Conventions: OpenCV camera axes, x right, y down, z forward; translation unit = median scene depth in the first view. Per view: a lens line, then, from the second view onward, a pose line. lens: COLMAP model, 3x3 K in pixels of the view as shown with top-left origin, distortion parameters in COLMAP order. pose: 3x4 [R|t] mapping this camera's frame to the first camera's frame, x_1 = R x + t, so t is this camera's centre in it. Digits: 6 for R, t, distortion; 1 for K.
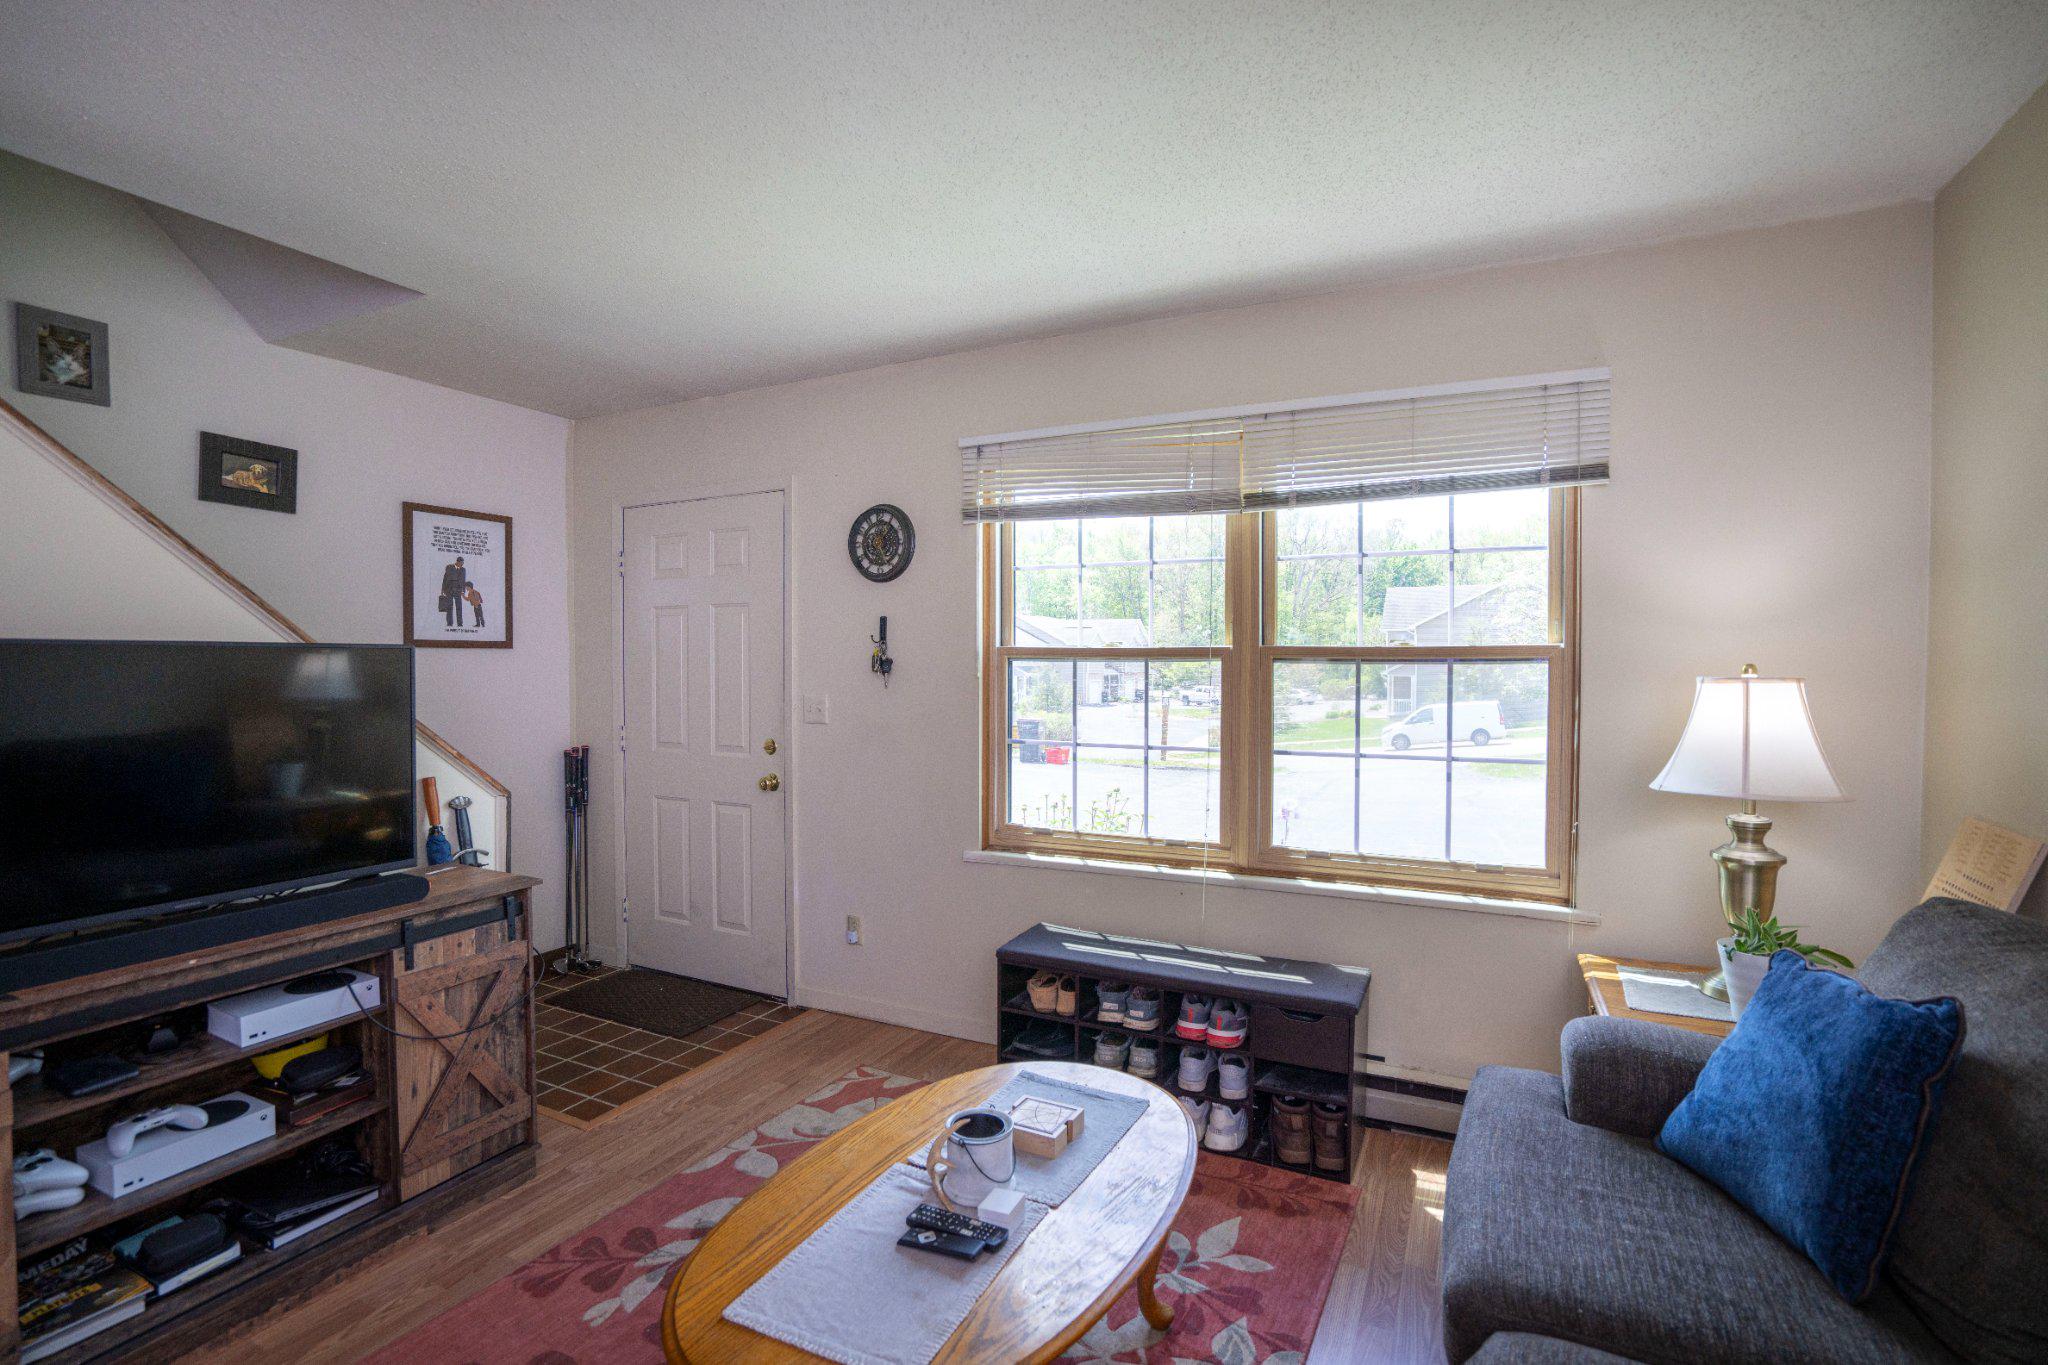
lens RADIAL K [[950.3, 0, 1019.2], [0, 950.3, 688.5], [0, 0, 1]] dist [-0.062959, 0.027589]
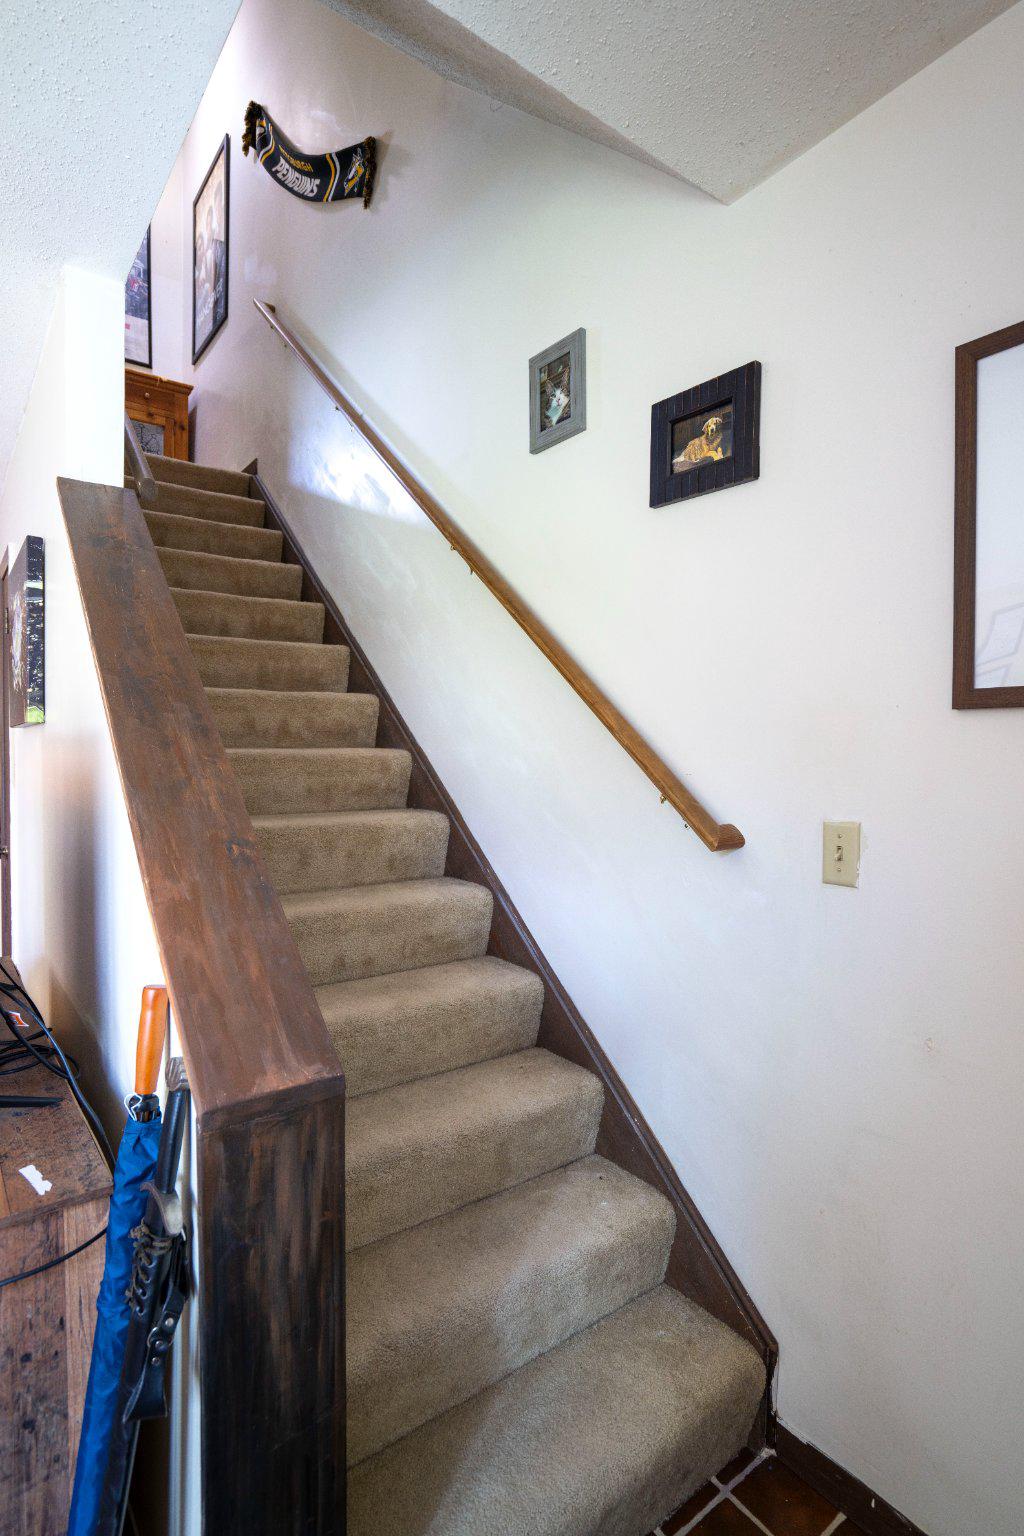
lens RADIAL K [[789.5, 0, 513.2], [0, 789.5, 772.1], [0, 0, 1]] dist [-0.053247, 0.033081]
pose [[-0.450460, 0.014954, -0.892671, -0.334388], [-0.032299, 0.998932, 0.033032, -0.026754], [0.892212, 0.043712, -0.449496, 1.210332]]
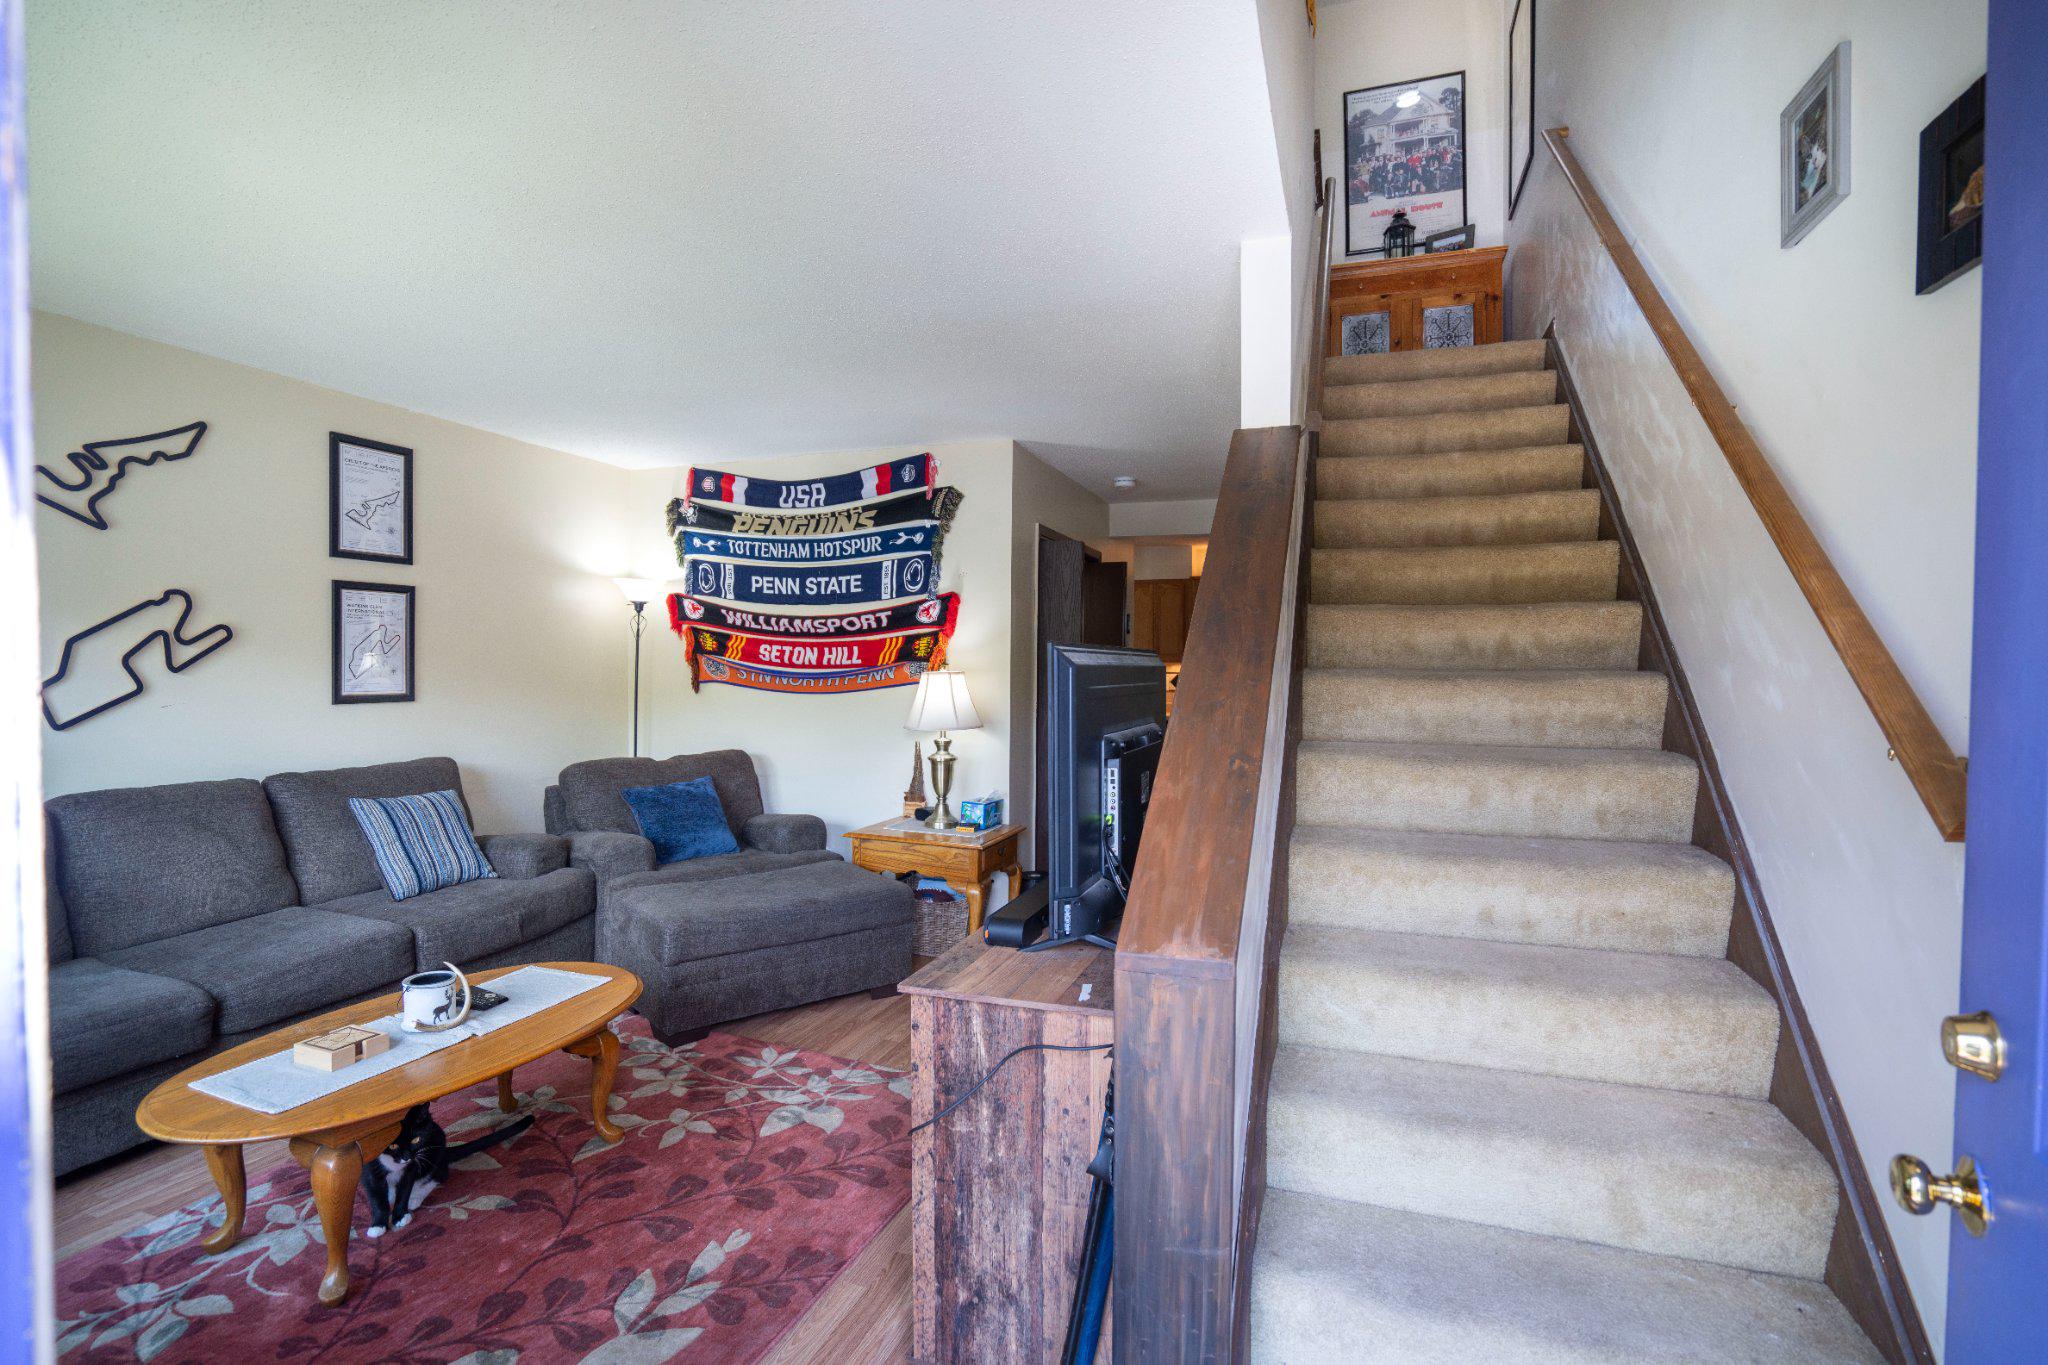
lens RADIAL K [[950.3, 0, 1019.2], [0, 950.3, 688.5], [0, 0, 1]] dist [-0.062959, 0.027589]
pose [[-0.992472, -0.008172, -0.122197, -0.436257], [-0.014322, 0.998670, 0.049536, -0.037613], [0.121629, 0.050913, -0.991269, 1.429149]]
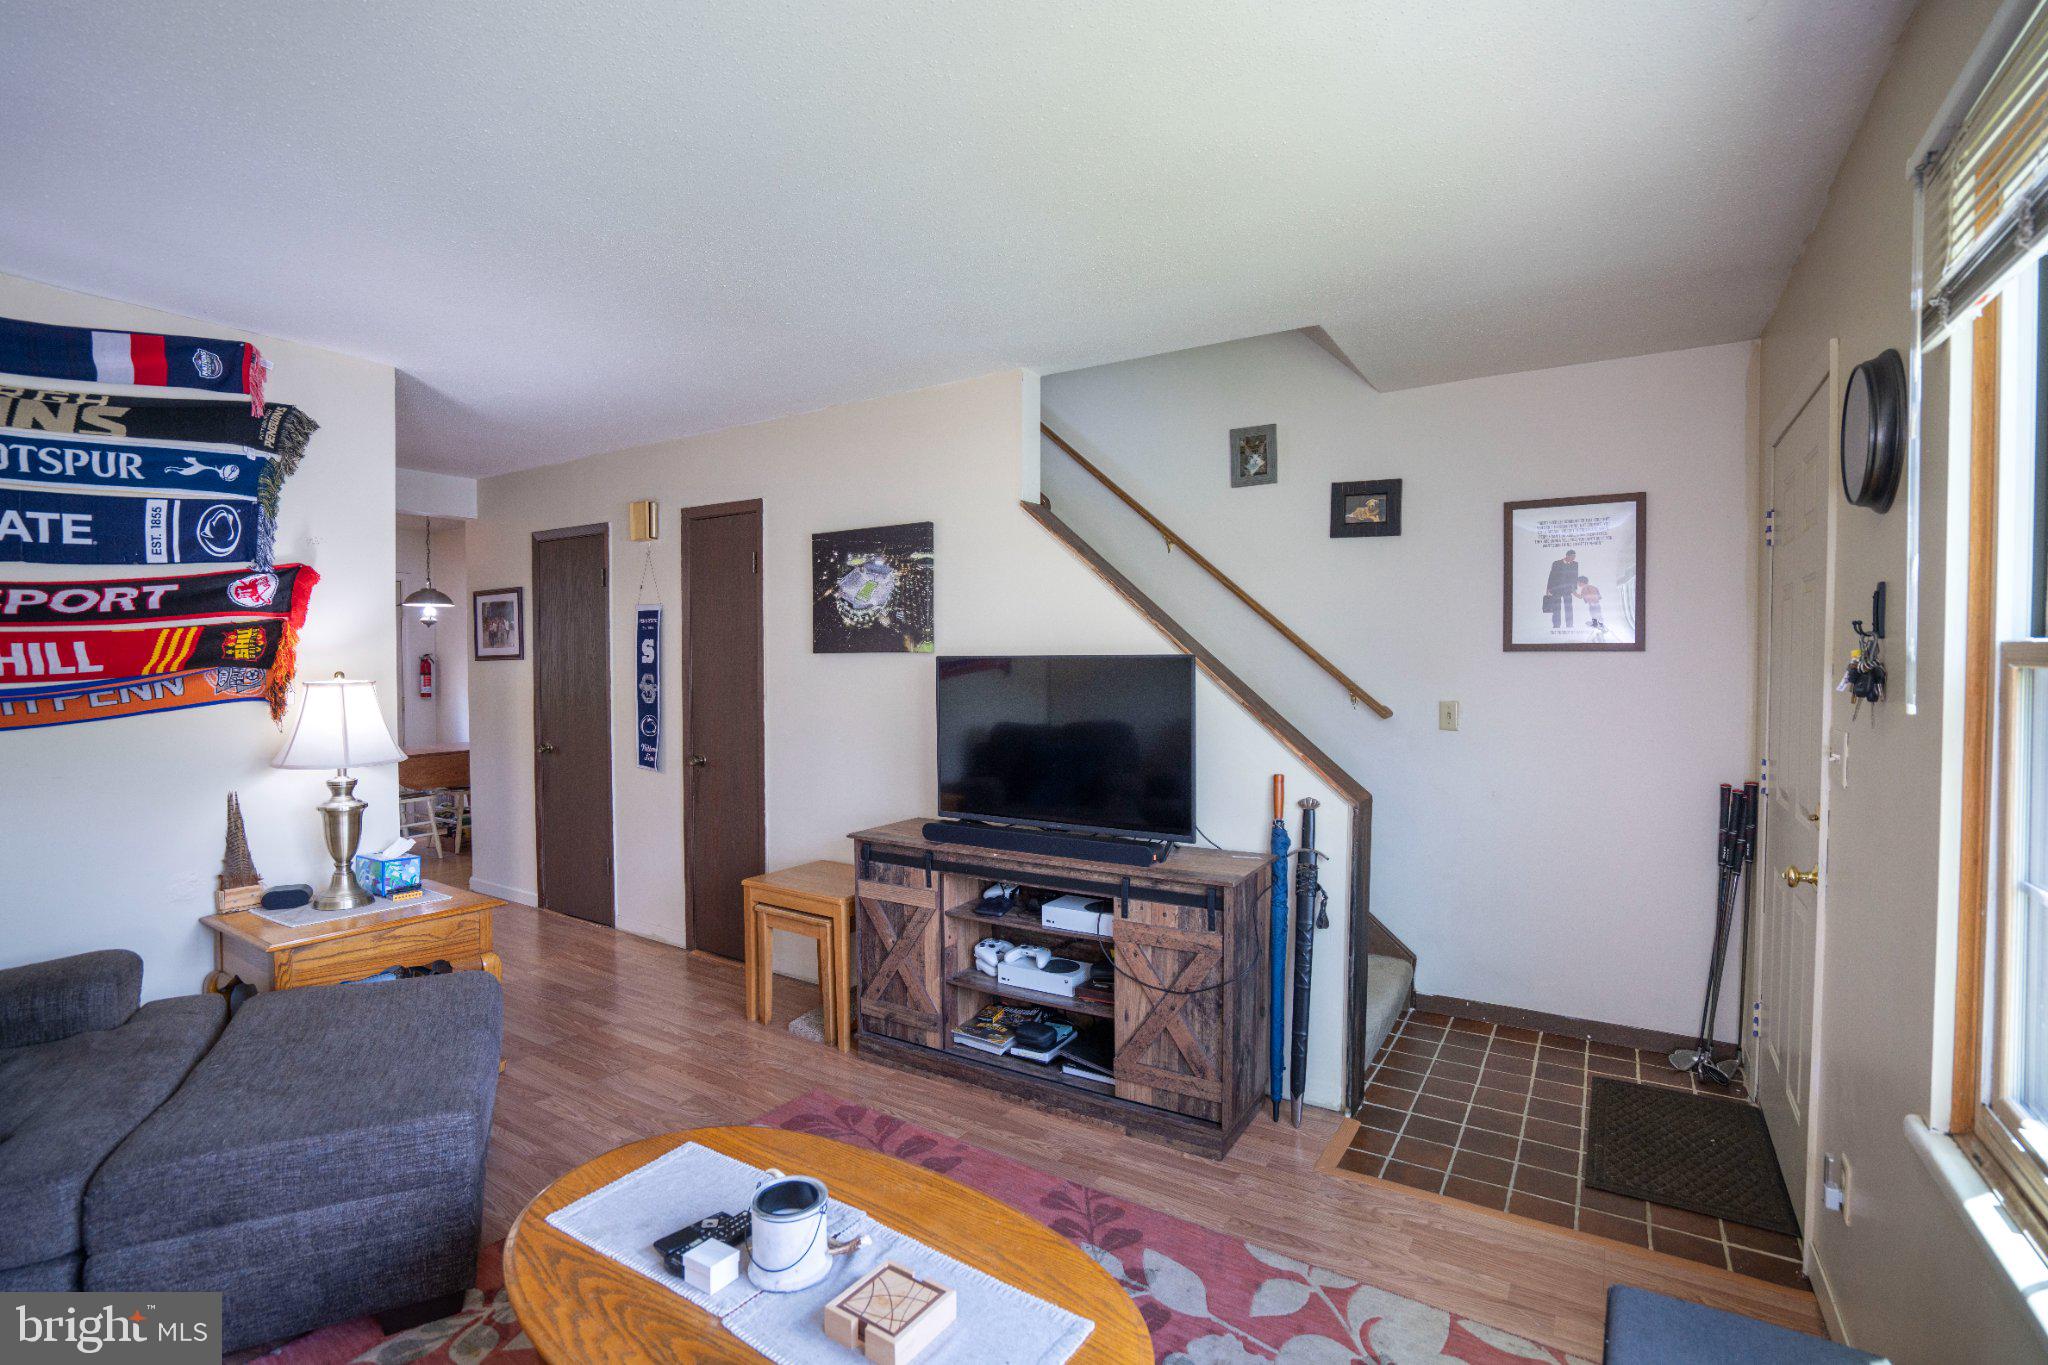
lens RADIAL K [[950.3, 0, 1019.2], [0, 950.3, 688.5], [0, 0, 1]] dist [-0.062959, 0.027589]
pose [[-0.109721, 0.027379, -0.993585, 0.457347], [-0.024333, 0.999247, 0.030222, -0.028552], [0.993665, 0.027492, -0.108972, 0.742670]]
